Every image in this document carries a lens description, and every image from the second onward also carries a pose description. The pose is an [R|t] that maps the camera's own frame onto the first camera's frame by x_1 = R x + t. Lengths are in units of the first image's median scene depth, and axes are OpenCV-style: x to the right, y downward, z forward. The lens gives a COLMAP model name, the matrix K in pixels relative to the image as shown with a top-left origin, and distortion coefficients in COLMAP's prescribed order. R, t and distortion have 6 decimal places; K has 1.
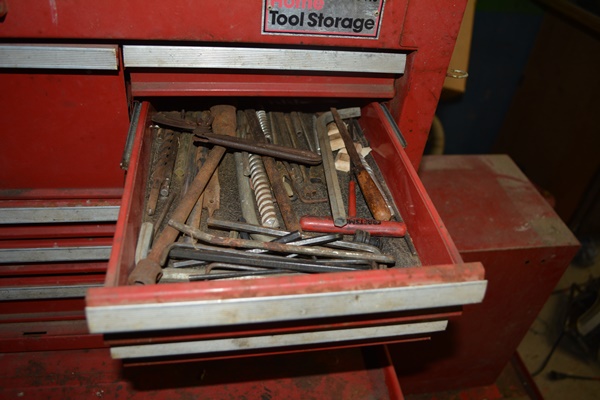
lens RADIAL K [[471.8, 0, 300.0], [0, 471.8, 200.0], [0, 0, 1]] dist [-0.079931, 0.005554]
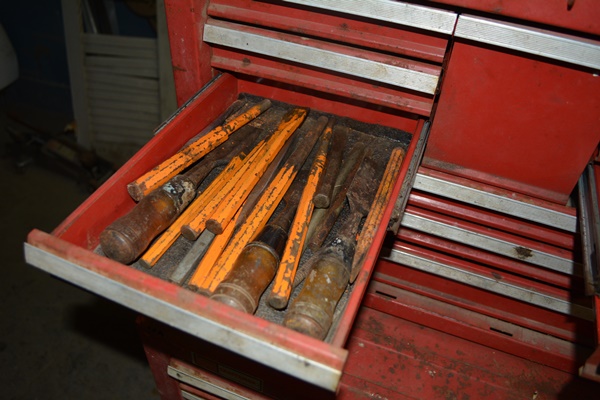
lens RADIAL K [[471.8, 0, 300.0], [0, 471.8, 200.0], [0, 0, 1]] dist [-0.079931, 0.005554]
pose [[0.864242, 0.286217, -0.413723, -0.487583], [-0.286125, 0.956071, 0.063721, 0.092387], [0.413786, 0.063306, 0.908170, -0.113632]]
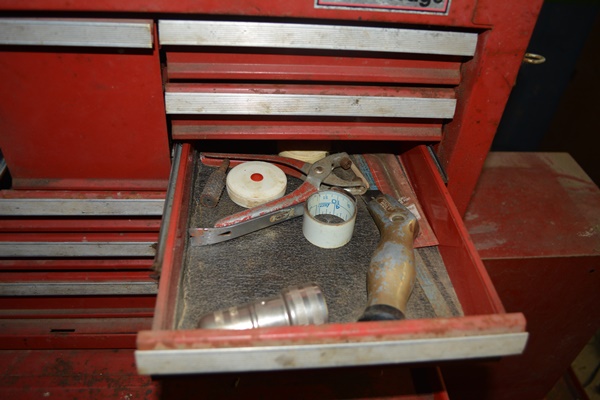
lens RADIAL K [[471.8, 0, 300.0], [0, 471.8, 200.0], [0, 0, 1]] dist [-0.079931, 0.005554]
pose [[0.997153, 0.024174, -0.071422, -0.034183], [-0.023397, 0.999658, 0.011701, -0.004020], [0.071681, -0.009997, 0.997378, 0.110696]]
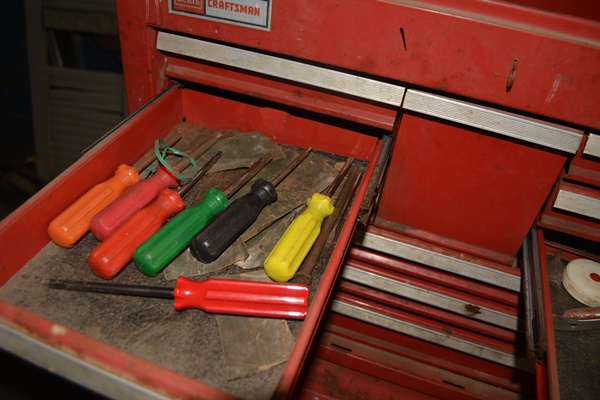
lens RADIAL K [[471.8, 0, 300.0], [0, 471.8, 200.0], [0, 0, 1]] dist [-0.079931, 0.005554]
pose [[0.887777, 0.272789, -0.370727, -0.473394], [-0.299212, 0.954077, -0.014491, 0.010183], [0.349749, 0.123791, 0.928629, -0.123664]]
